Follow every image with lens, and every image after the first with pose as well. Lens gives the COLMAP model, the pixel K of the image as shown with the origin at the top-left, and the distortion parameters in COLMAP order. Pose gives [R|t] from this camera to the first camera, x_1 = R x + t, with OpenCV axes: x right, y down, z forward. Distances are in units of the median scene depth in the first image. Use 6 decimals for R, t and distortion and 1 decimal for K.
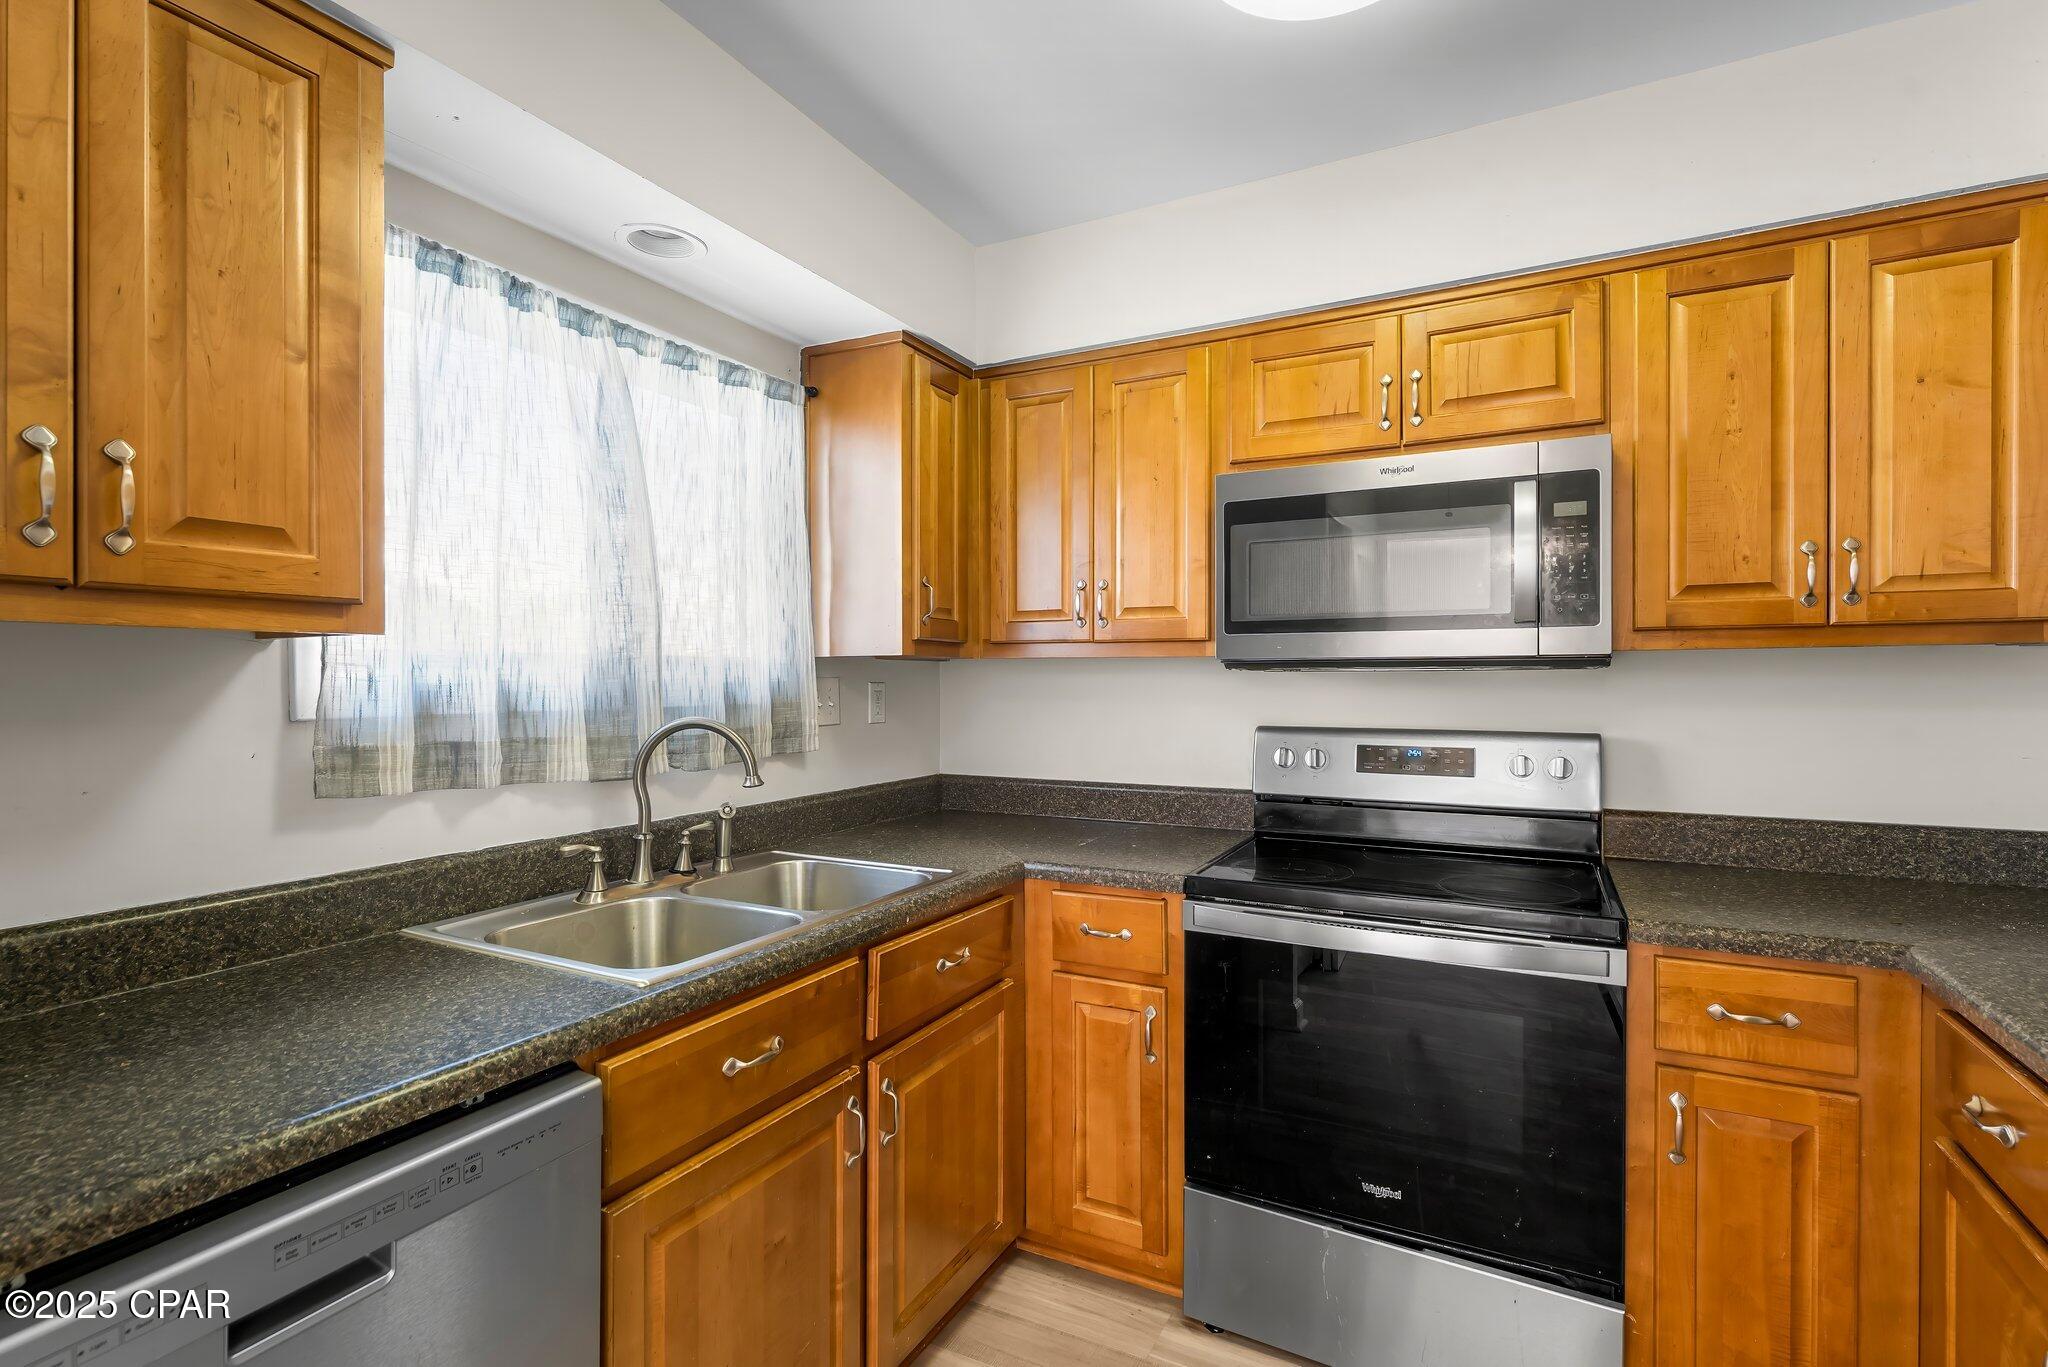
lens RADIAL K [[953.7, 0, 1025.6], [0, 953.7, 689.7], [0, 0, 1]] dist [-0.001814, 0.000005]
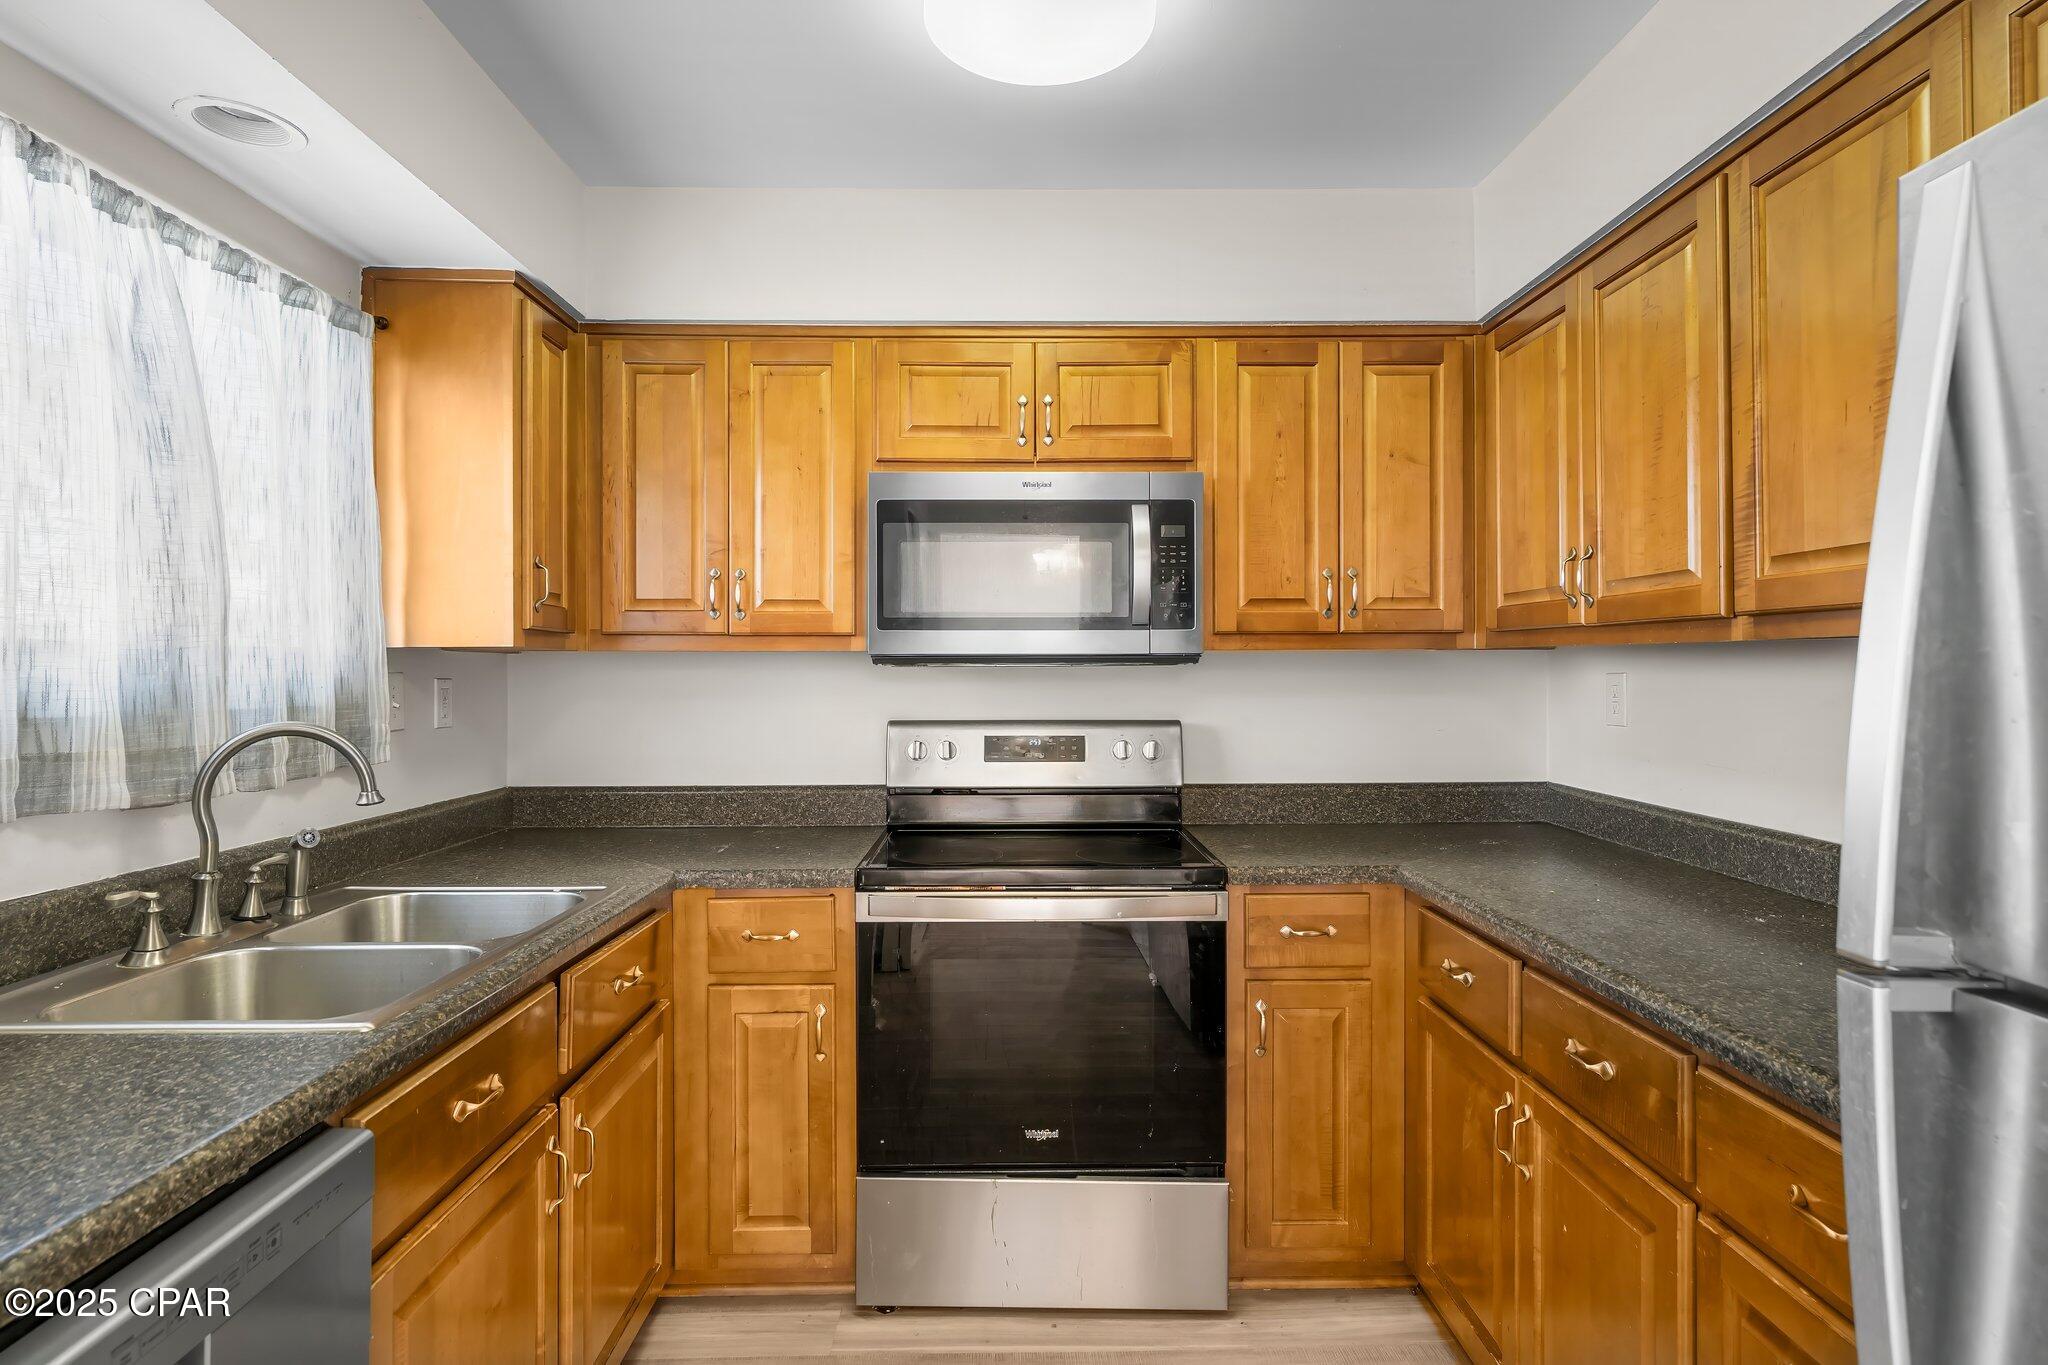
lens RADIAL K [[1082.4, 0, 1024.0], [0, 1082.4, 682.5], [0, 0, 1]] dist [-0.000932, 0.000543]
pose [[0.878260, -0.004407, 0.478163, -0.223975], [0.006162, 0.999979, -0.002103, 0.001373], [-0.478144, 0.004793, 0.878269, -0.092778]]
